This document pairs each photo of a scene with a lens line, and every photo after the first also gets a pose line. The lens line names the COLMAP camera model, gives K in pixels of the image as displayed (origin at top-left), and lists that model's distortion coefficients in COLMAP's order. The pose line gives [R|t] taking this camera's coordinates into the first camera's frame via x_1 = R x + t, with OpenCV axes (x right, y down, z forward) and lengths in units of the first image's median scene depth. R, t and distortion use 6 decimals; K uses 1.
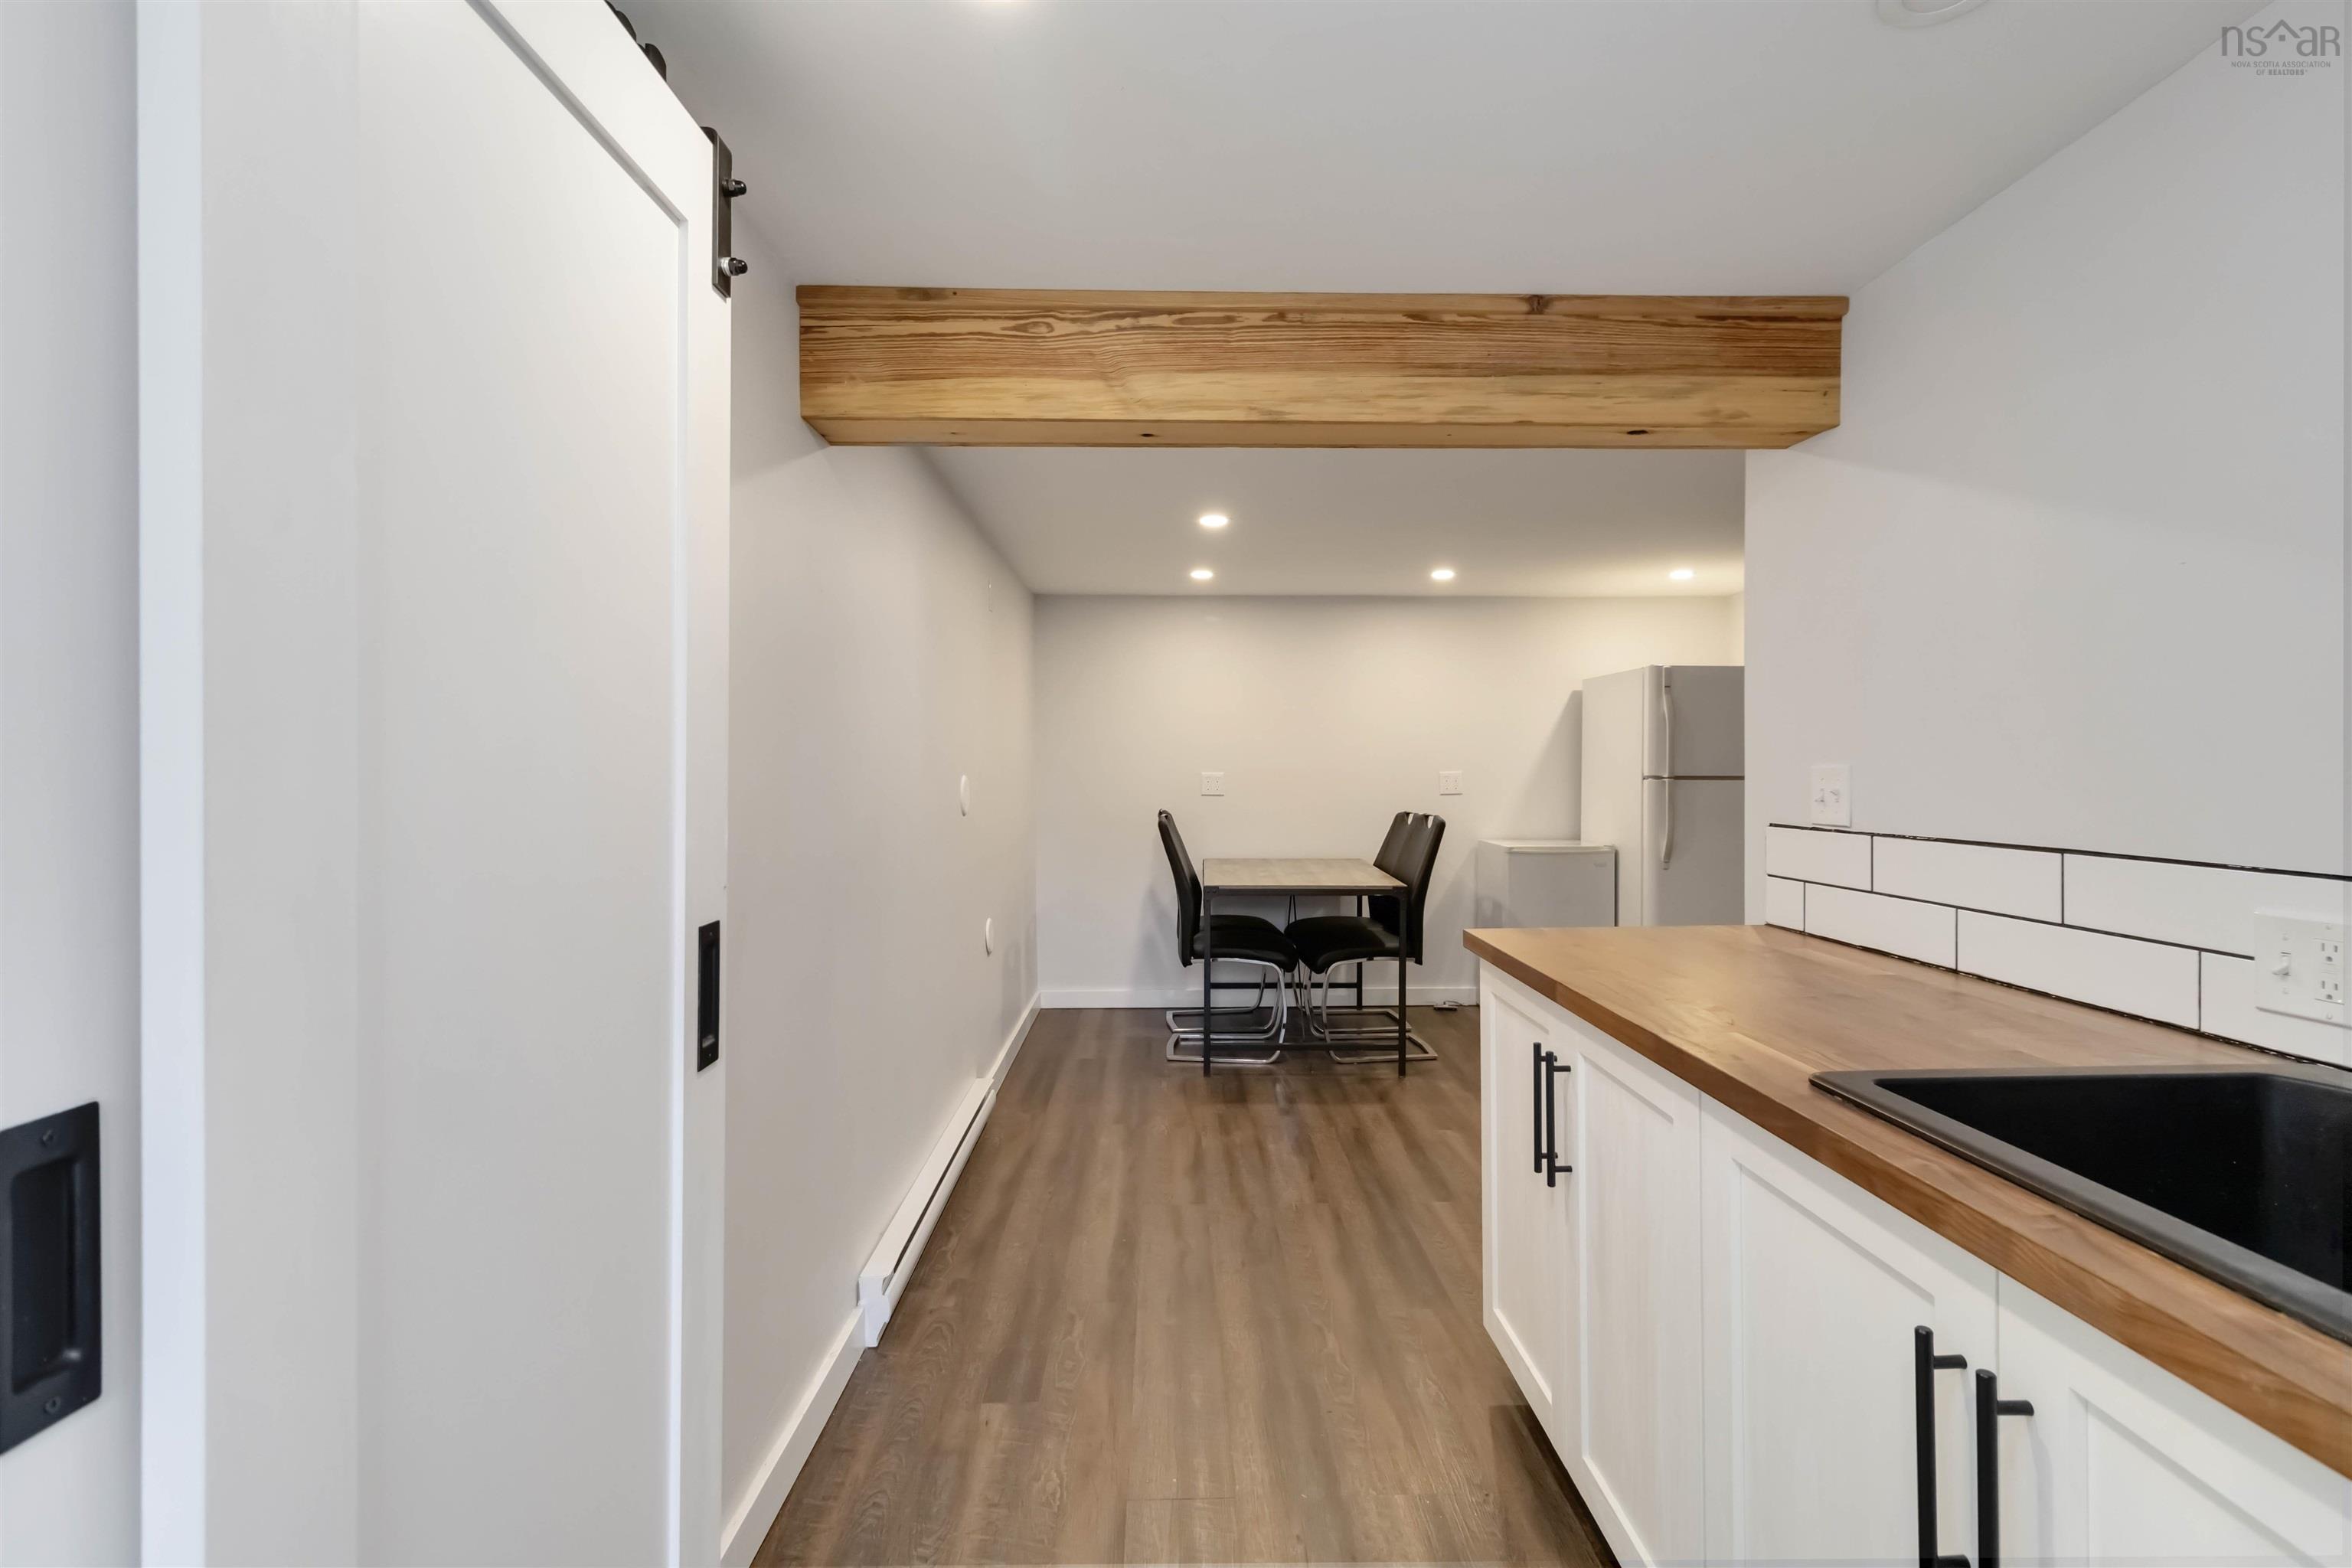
lens RADIAL K [[1100.1, 0, 1176.1], [0, 1100.1, 771.7], [0, 0, 1]] dist [0.003425, -0.000009]
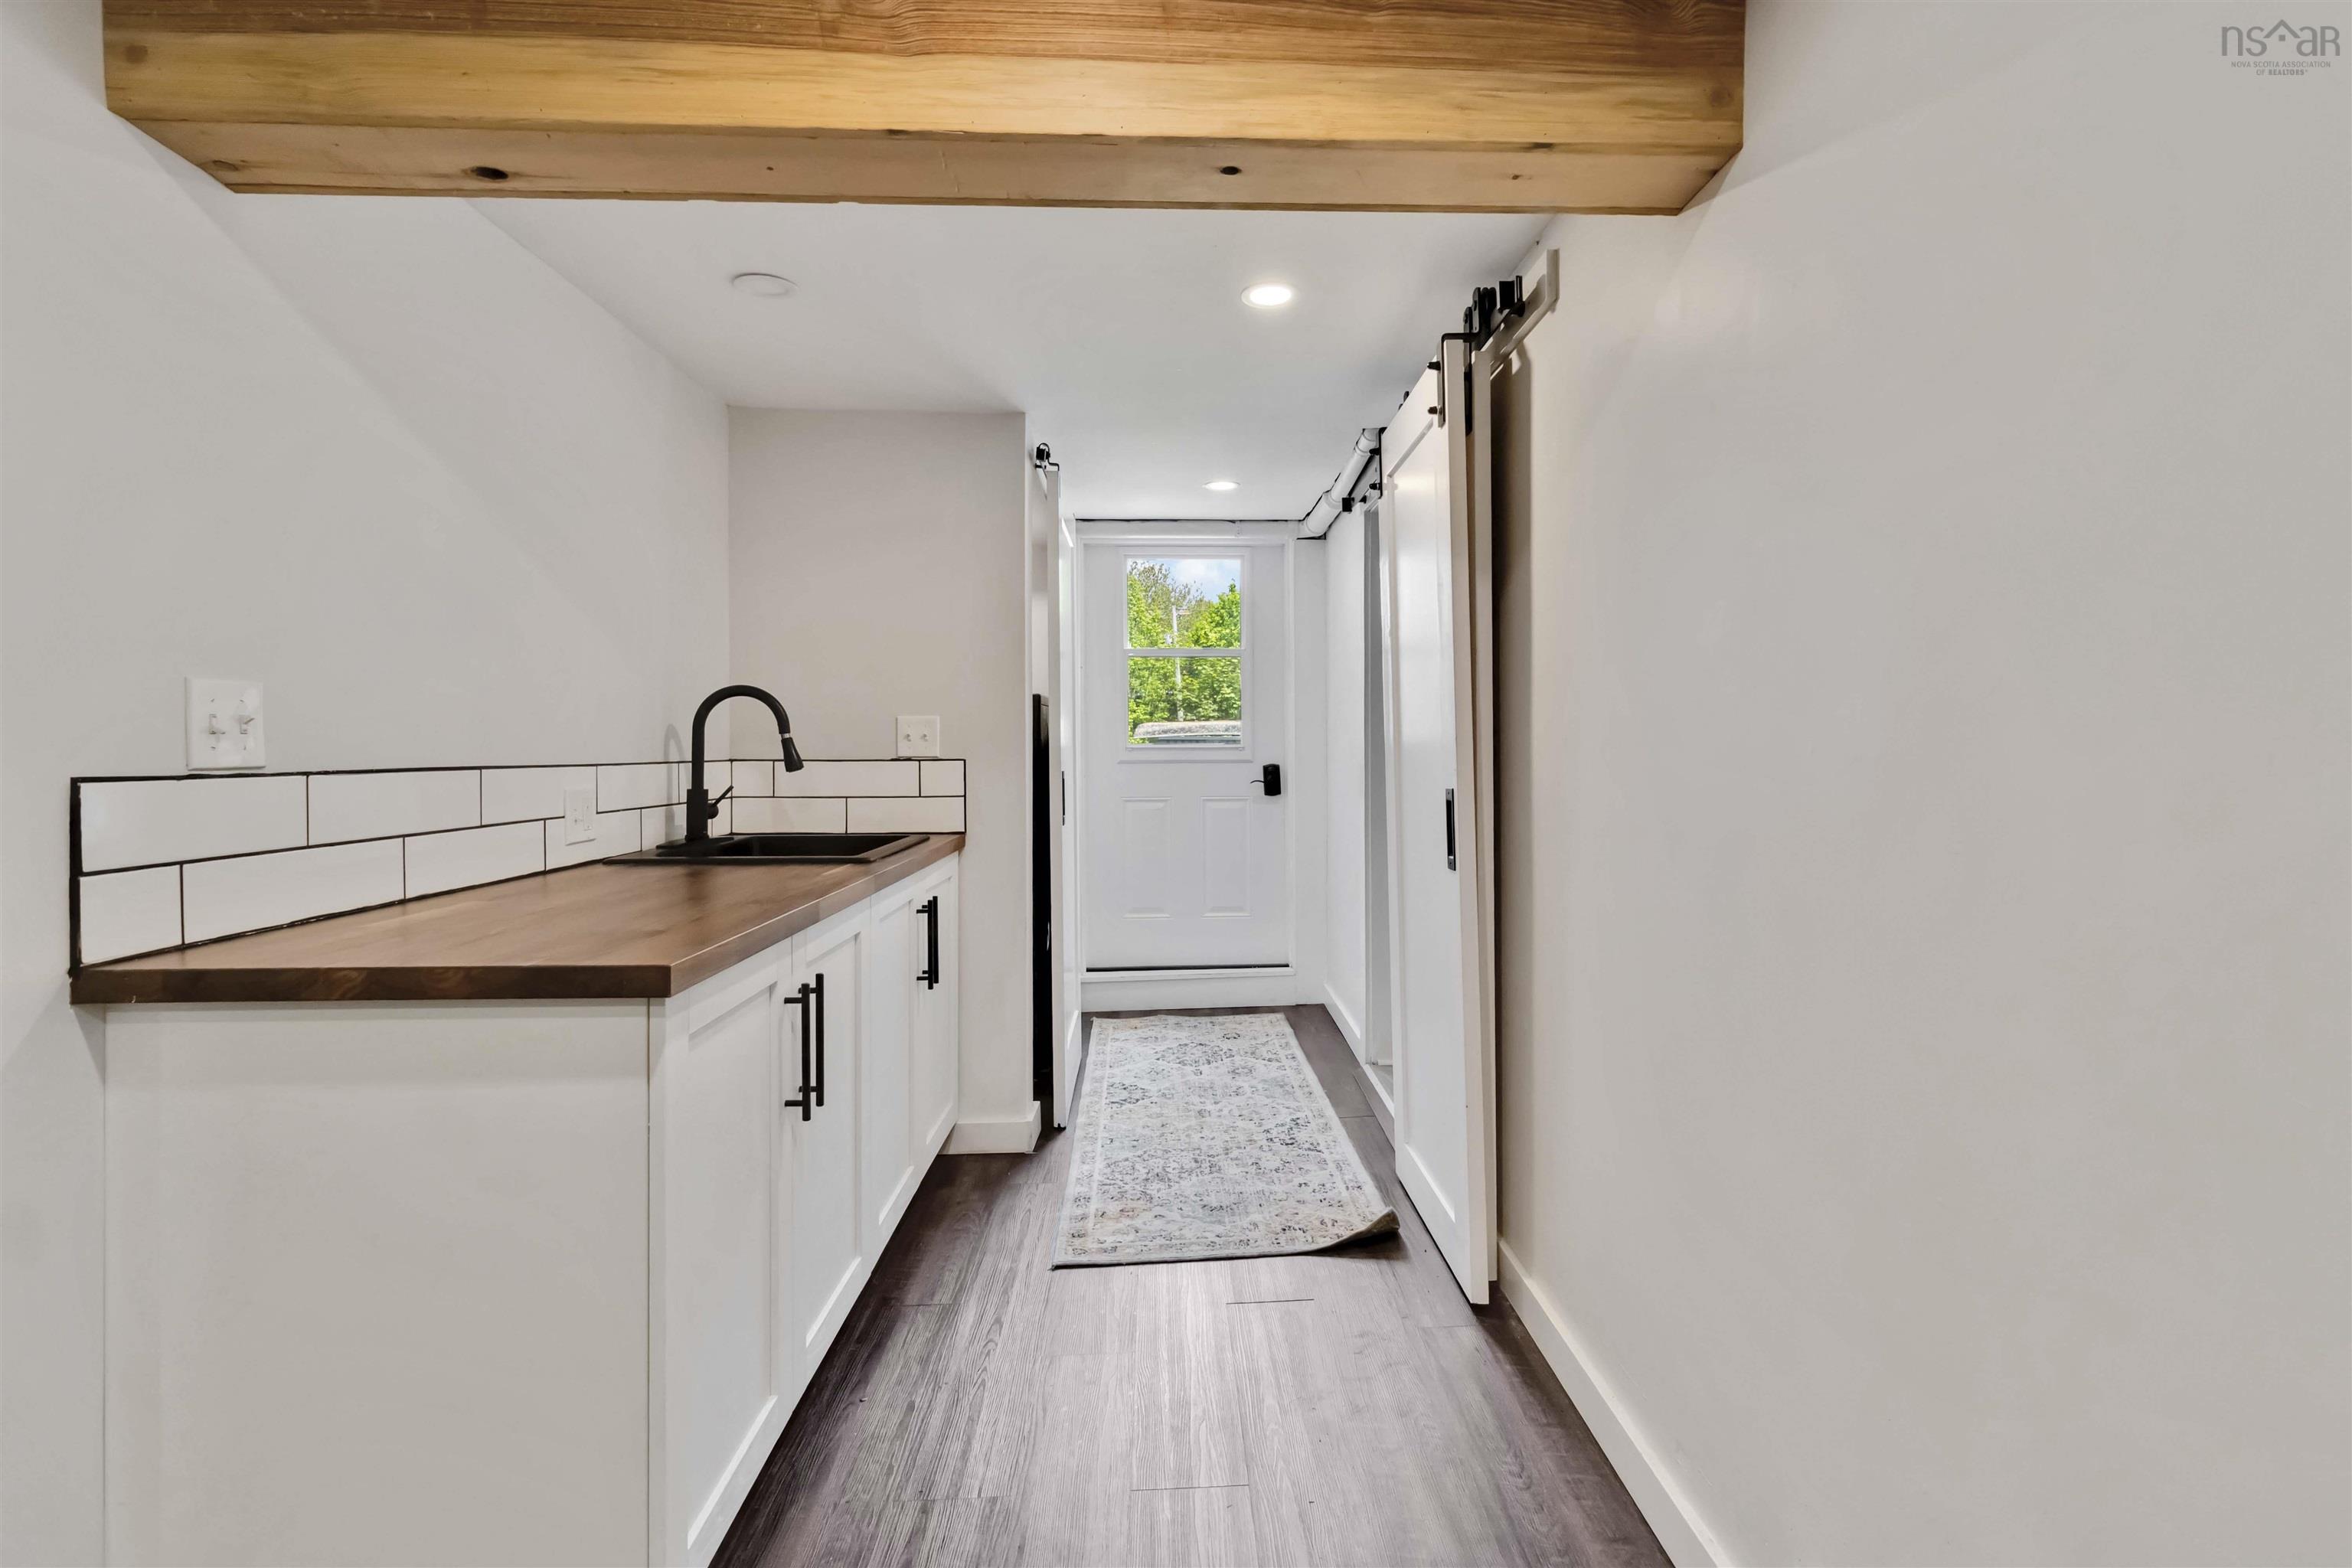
lens RADIAL K [[1100.1, 0, 1181.1], [0, 1100.1, 770.0], [0, 0, 1]] dist [0.003425, -0.000009]
pose [[-0.999972, 0.007442, -0.000666, 0.007502], [0.007424, 0.999684, 0.024001, 0.040001], [0.000845, 0.023995, -0.999712, 1.788675]]
